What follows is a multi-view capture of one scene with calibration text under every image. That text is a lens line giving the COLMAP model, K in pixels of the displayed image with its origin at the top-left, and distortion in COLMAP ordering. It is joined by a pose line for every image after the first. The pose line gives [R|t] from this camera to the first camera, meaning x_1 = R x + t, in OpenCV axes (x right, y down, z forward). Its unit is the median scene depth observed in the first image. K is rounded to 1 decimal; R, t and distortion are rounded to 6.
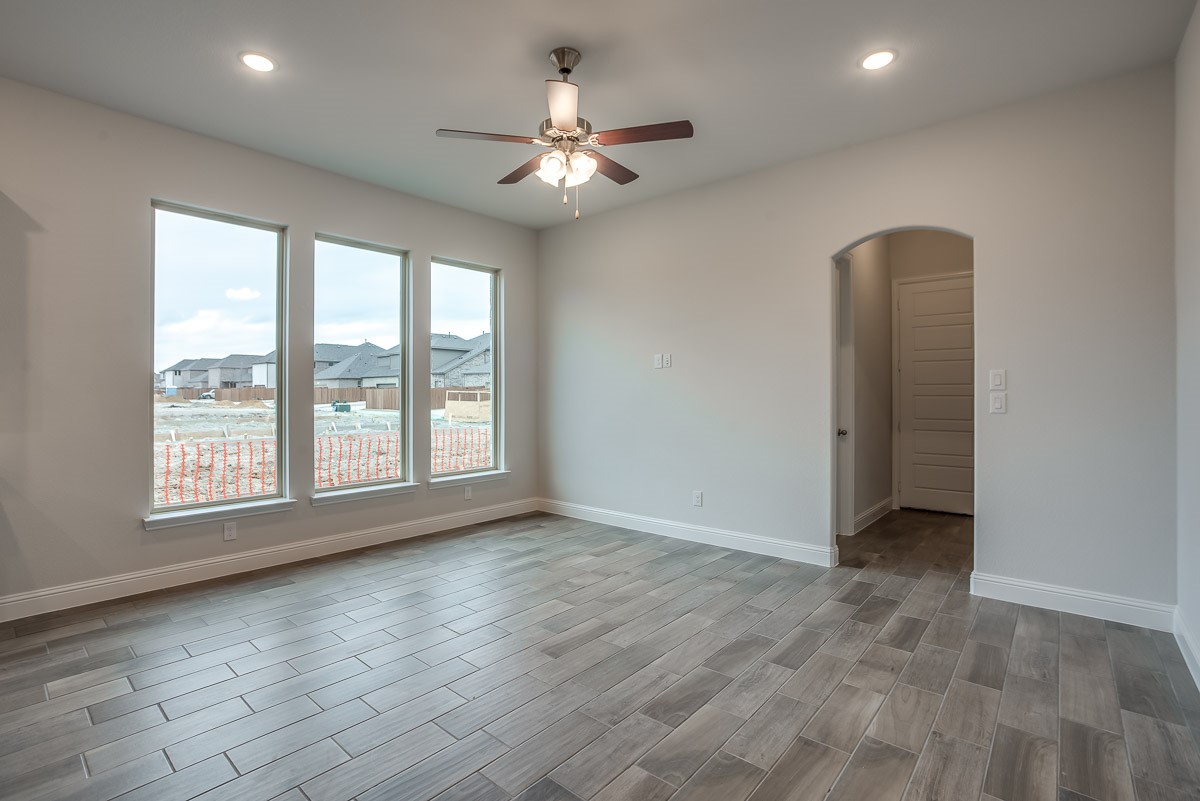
lens RADIAL K [[548.9, 0, 600.0], [0, 548.9, 400.5], [0, 0, 1]] dist [-0.050098, 0.016049]
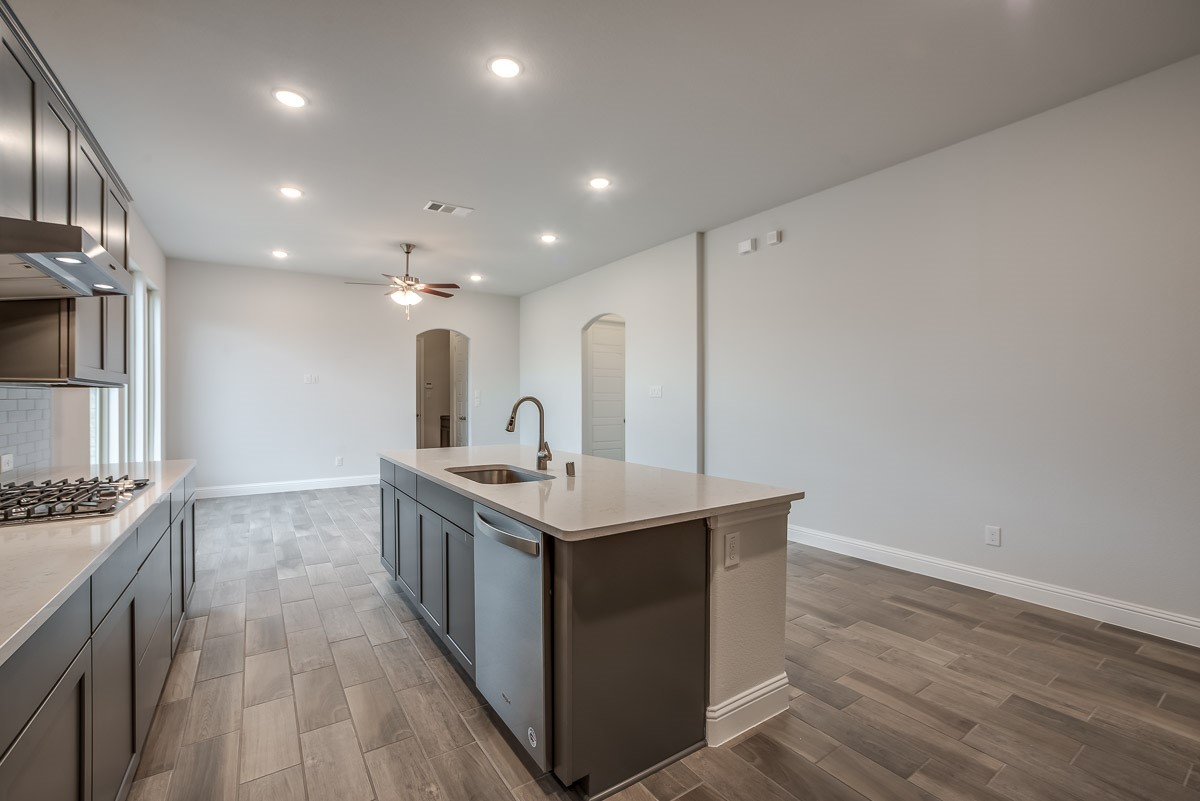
lens RADIAL K [[528.9, 0, 600.0], [0, 528.9, 400.5], [0, 0, 1]] dist [-0.046984, 0.021166]
pose [[0.245865, -0.005193, 0.969290, -1.593043], [0.014653, 0.999891, 0.001640, 0.001775], [-0.969193, 0.013800, 0.245915, -0.234161]]
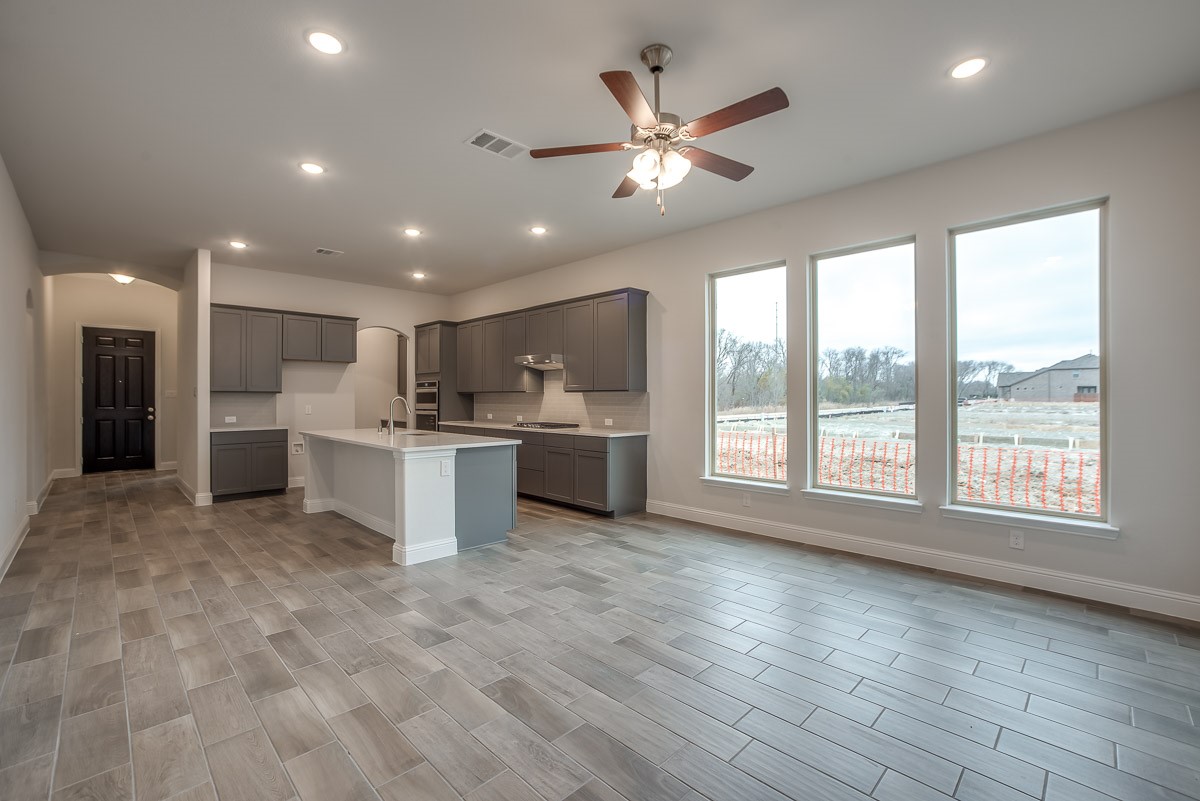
lens RADIAL K [[528.9, 0, 600.0], [0, 528.9, 400.5], [0, 0, 1]] dist [-0.046984, 0.021166]
pose [[-0.080394, 0.003116, -0.996758, 0.745379], [-0.013560, 0.999899, 0.004220, -0.009298], [0.996671, 0.013855, -0.080343, 0.815752]]
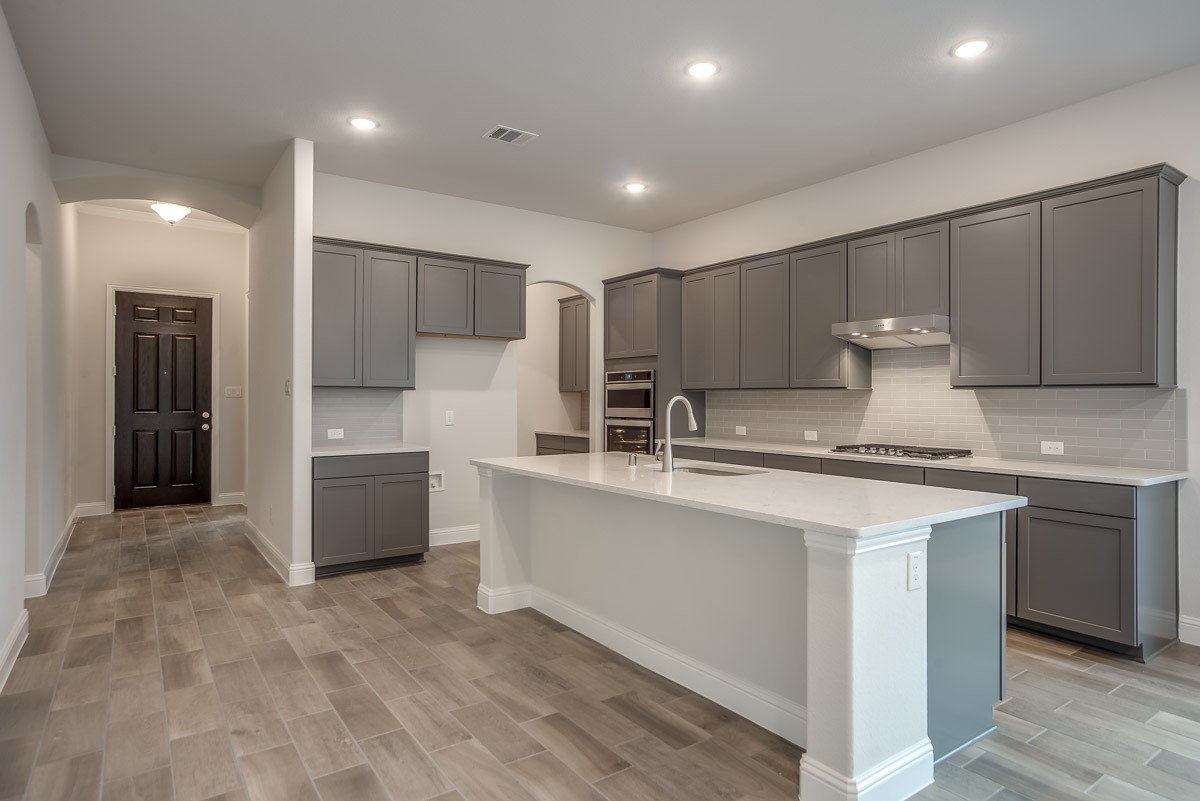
lens RADIAL K [[671.1, 0, 600.0], [0, 671.1, 400.5], [0, 0, 1]] dist [-0.027412, 0.028212]
pose [[-0.237278, -0.000414, -0.971442, 0.231151], [-0.016682, 0.999854, 0.003649, -0.000810], [0.971299, 0.017071, -0.237250, 0.208799]]
